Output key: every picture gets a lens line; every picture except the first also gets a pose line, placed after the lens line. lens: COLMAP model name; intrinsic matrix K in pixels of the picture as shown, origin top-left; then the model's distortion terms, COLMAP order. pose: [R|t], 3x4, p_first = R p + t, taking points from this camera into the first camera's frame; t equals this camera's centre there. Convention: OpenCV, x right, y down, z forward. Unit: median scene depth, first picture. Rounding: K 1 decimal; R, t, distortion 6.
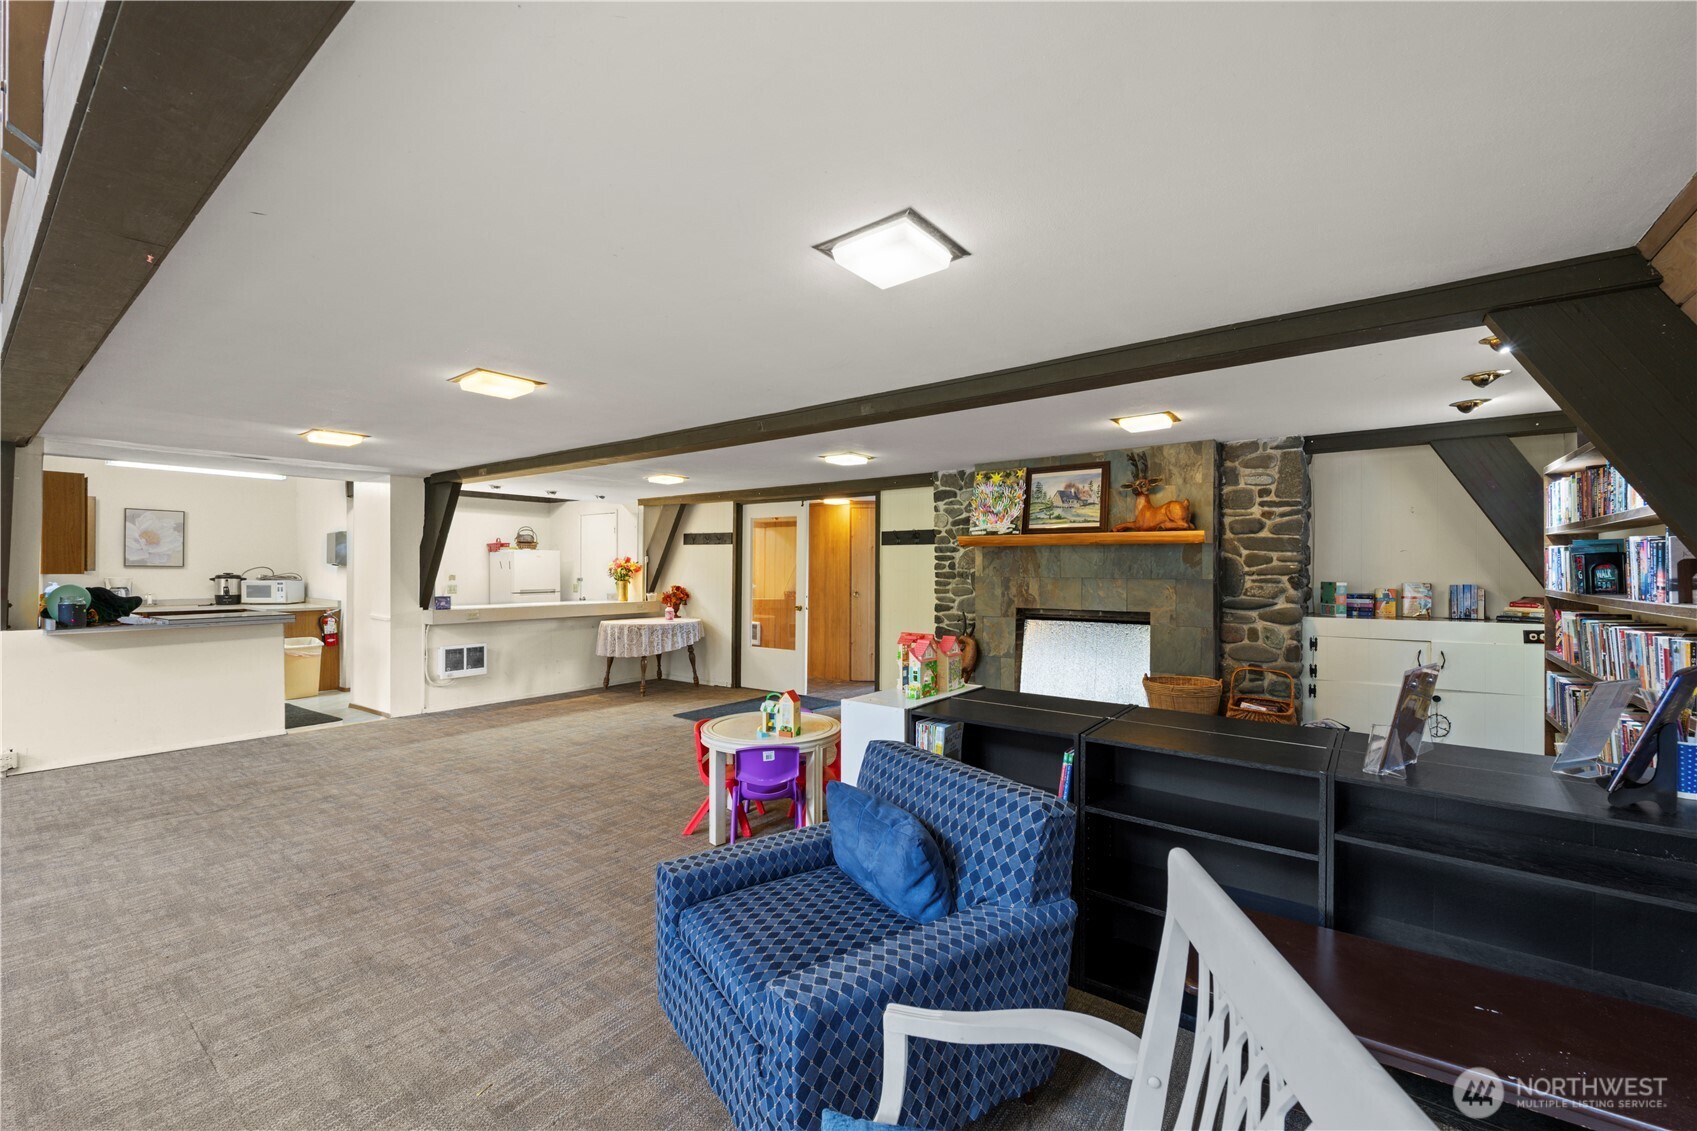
lens RADIAL K [[671.8, 0, 855.6], [0, 671.8, 570.5], [0, 0, 1]] dist [-0.001489, 0.000401]
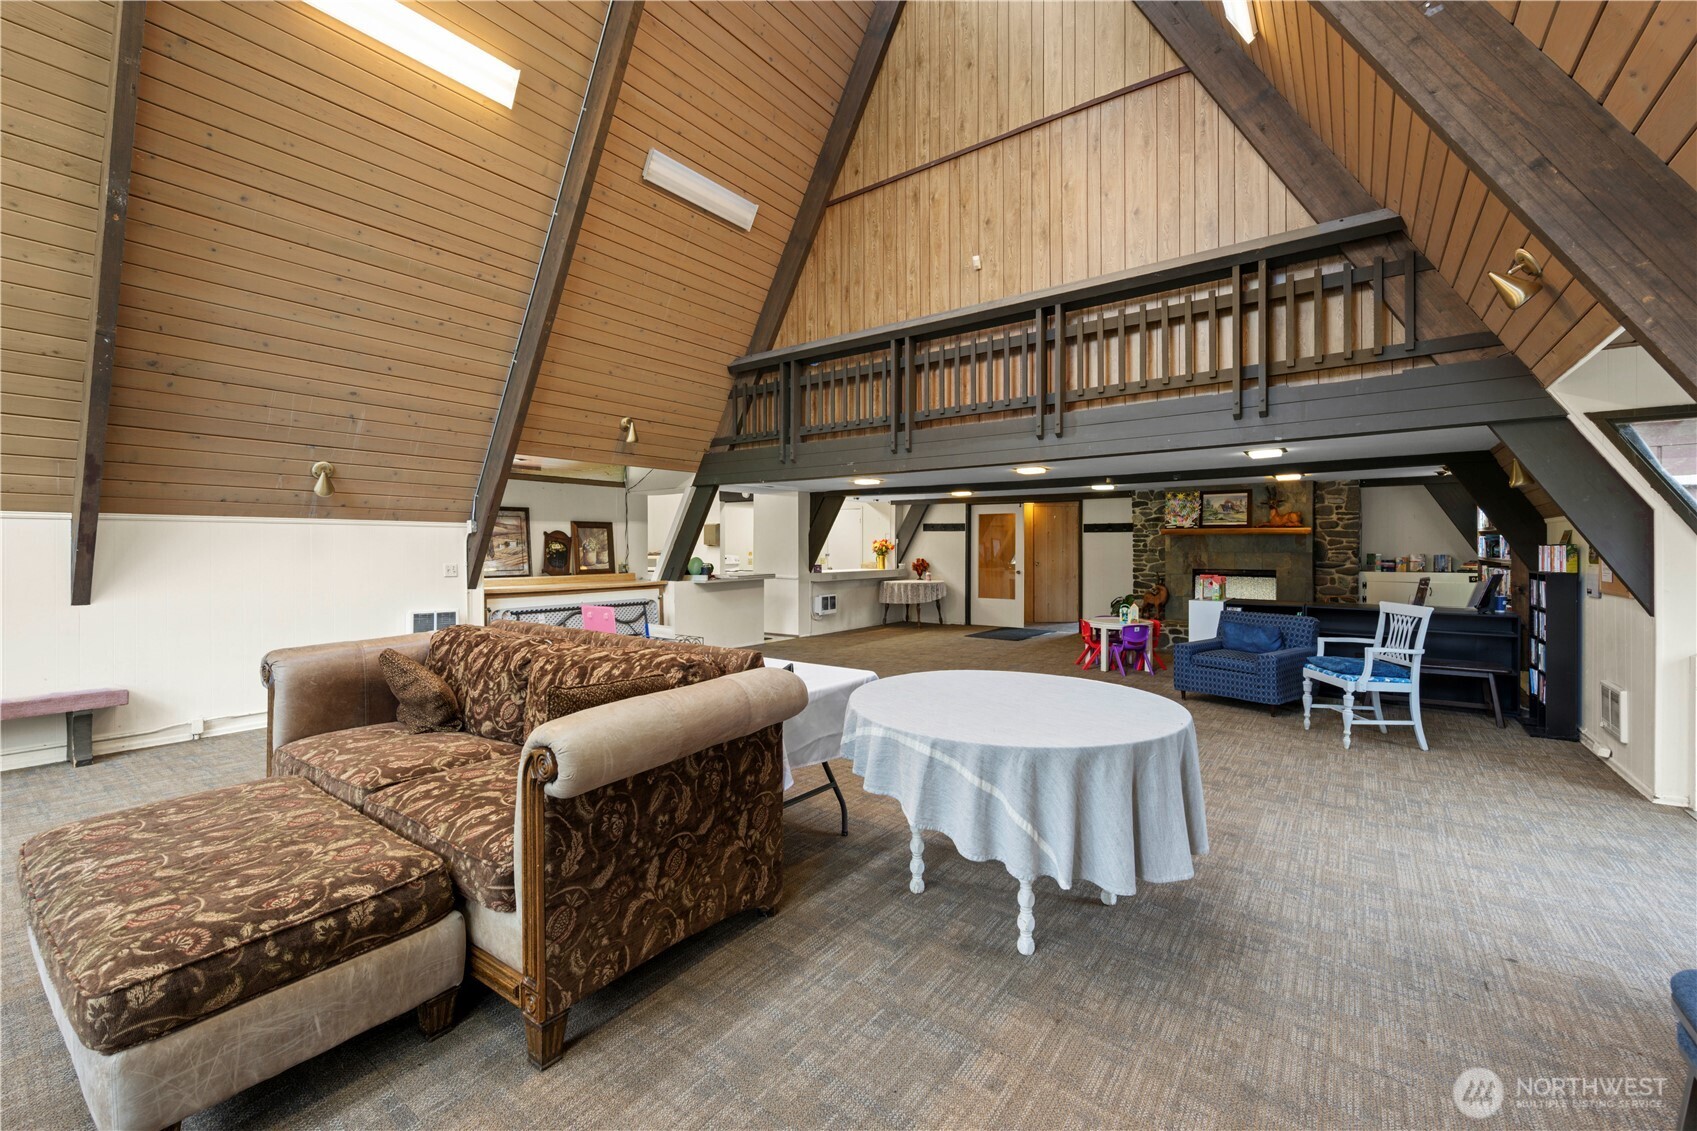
lens RADIAL K [[671.8, 0, 844.8], [0, 671.8, 553.1], [0, 0, 1]] dist [-0.001489, 0.000401]
pose [[0.999997, -0.002584, 0.000050, -0.704511], [0.002583, 0.999965, 0.007984, -0.003213], [-0.000071, -0.007984, 0.999968, -0.809158]]
